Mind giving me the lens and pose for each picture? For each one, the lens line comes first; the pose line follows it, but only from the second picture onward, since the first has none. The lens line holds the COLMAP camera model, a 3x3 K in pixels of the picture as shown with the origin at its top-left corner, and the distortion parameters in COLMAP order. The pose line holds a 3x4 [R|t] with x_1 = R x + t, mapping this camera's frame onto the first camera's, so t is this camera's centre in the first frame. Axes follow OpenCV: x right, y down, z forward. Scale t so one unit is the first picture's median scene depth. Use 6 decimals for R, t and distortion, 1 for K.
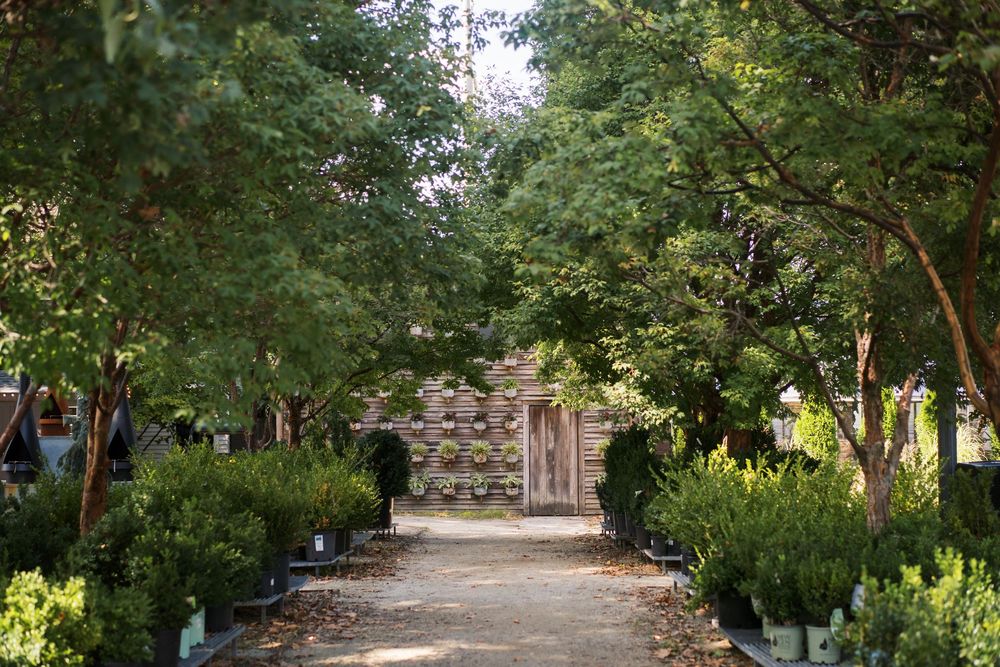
lens RADIAL K [[1531.8, 0, 500.0], [0, 1531.8, 333.5], [0, 0, 1]] dist [0.140673, -0.820916]
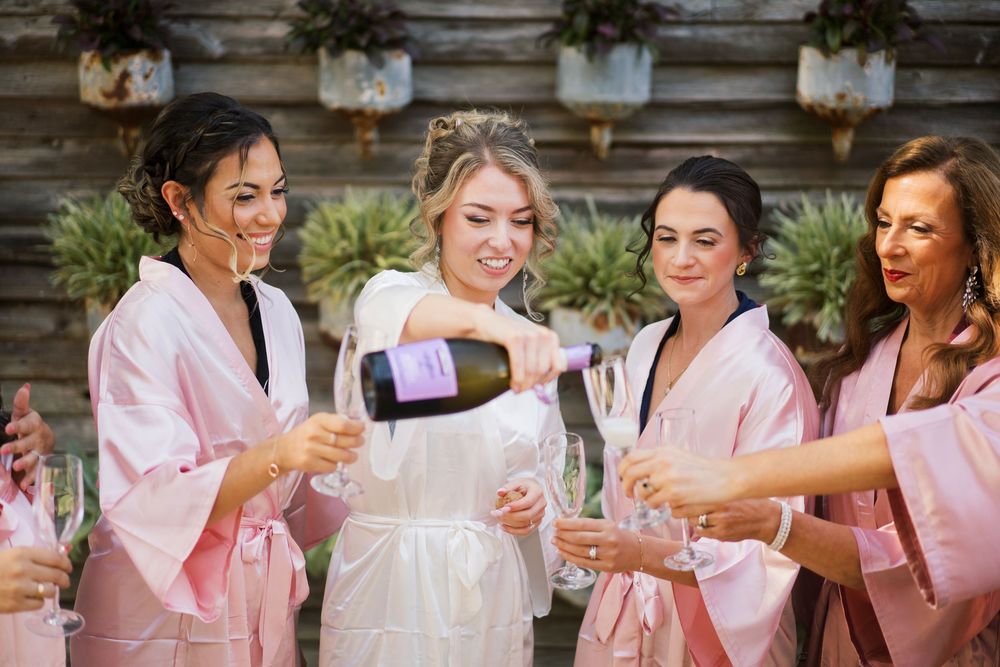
lens RADIAL K [[1531.8, 0, 500.0], [0, 1531.8, 333.5], [0, 0, 1]] dist [0.140673, -0.820916]
pose [[0.999844, 0.015962, 0.007535, -0.063391], [-0.017045, 0.984024, 0.177216, 0.058126], [-0.004585, -0.177317, 0.984143, 0.870011]]
